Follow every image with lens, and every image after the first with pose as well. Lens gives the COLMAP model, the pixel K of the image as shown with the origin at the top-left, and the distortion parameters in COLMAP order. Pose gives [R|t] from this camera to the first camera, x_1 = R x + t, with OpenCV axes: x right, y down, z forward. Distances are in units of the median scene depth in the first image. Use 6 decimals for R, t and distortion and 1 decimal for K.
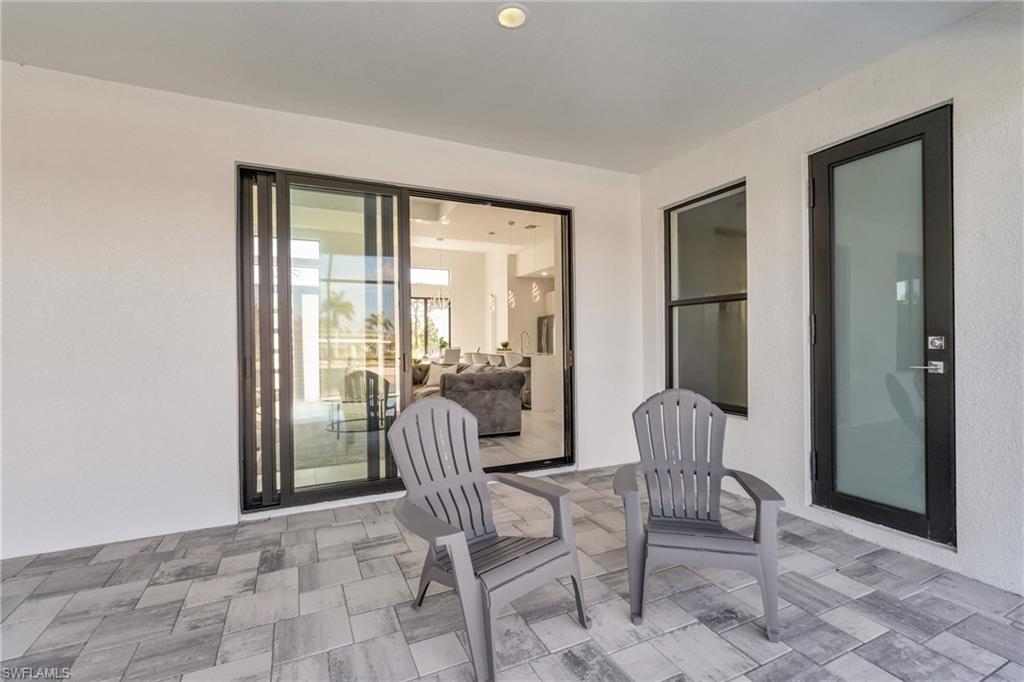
lens RADIAL K [[464.4, 0, 512.0], [0, 464.4, 341.0], [0, 0, 1]] dist [-0.000451, 0.000066]
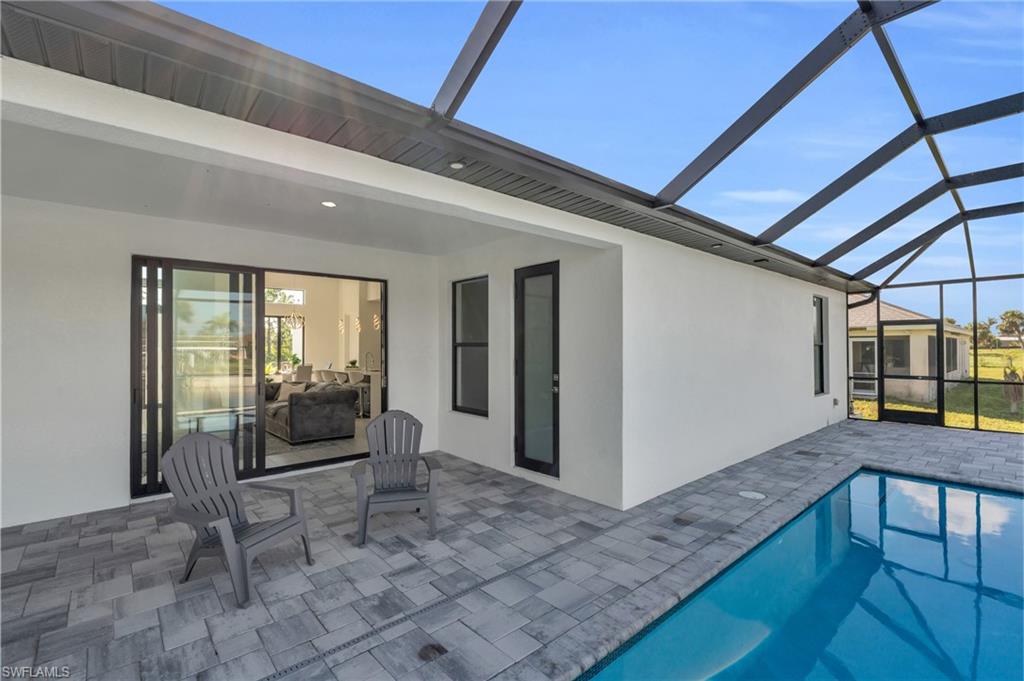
lens RADIAL K [[459.4, 0, 512.0], [0, 459.4, 340.5], [0, 0, 1]] dist [-0.001489, -0.000053]
pose [[0.960252, 0.009668, 0.278968, 0.118784], [-0.005412, 0.999857, -0.016024, -0.081480], [-0.279083, 0.013877, 0.960167, -0.570624]]
